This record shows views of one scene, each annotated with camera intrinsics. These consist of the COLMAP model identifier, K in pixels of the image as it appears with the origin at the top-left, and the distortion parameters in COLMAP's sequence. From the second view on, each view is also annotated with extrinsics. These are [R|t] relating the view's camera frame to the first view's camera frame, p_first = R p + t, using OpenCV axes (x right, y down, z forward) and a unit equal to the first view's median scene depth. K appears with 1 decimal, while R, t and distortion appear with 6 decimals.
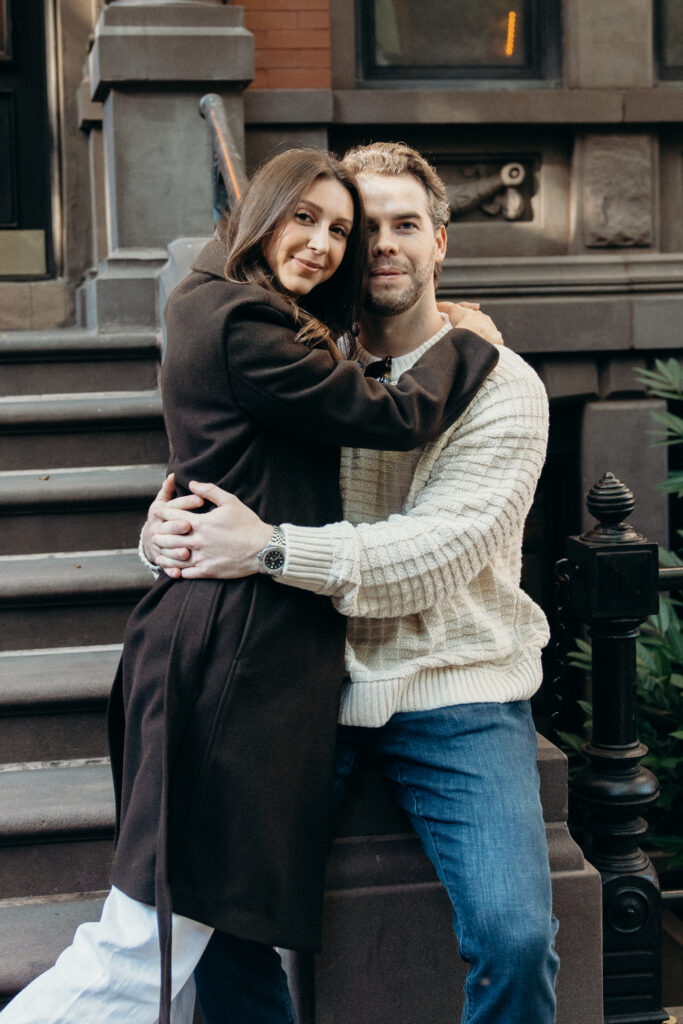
lens RADIAL K [[1805.5, 0, 341.3], [0, 1805.5, 411.0], [0, 0, 1]] dist [0.328184, -3.393847]
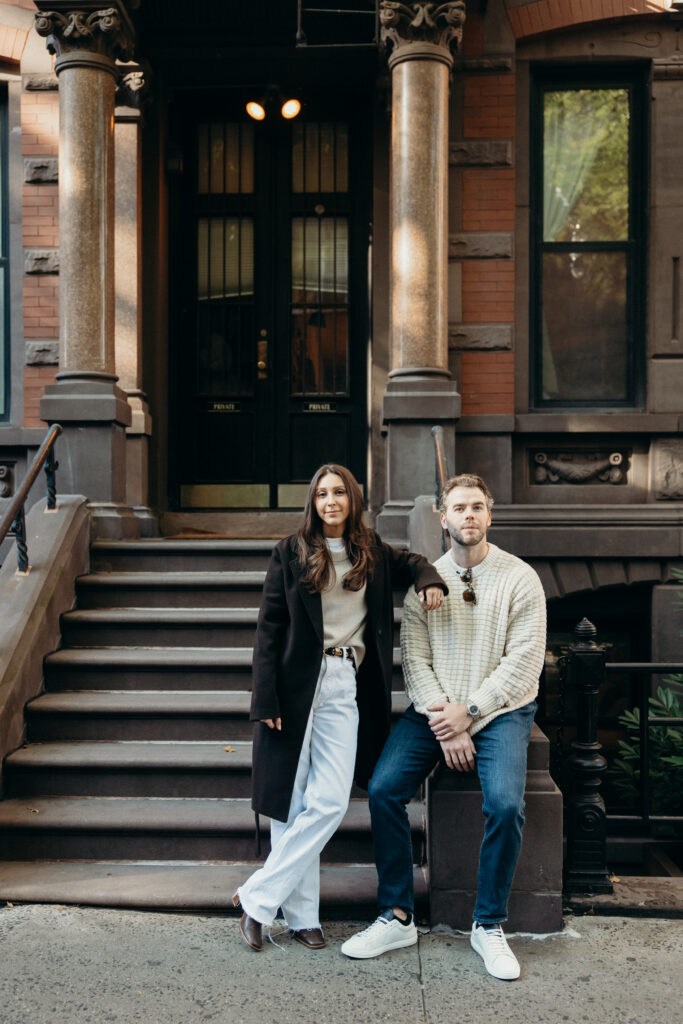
lens RADIAL K [[1302.2, 0, 341.5], [0, 1302.2, 512.0], [0, 0, 1]] dist [-0.006430, -0.021738]
pose [[0.975970, 0.024035, -0.216575, 0.115085], [-0.035230, 0.998227, -0.047975, -0.004391], [0.215038, 0.054452, 0.975087, -0.351414]]
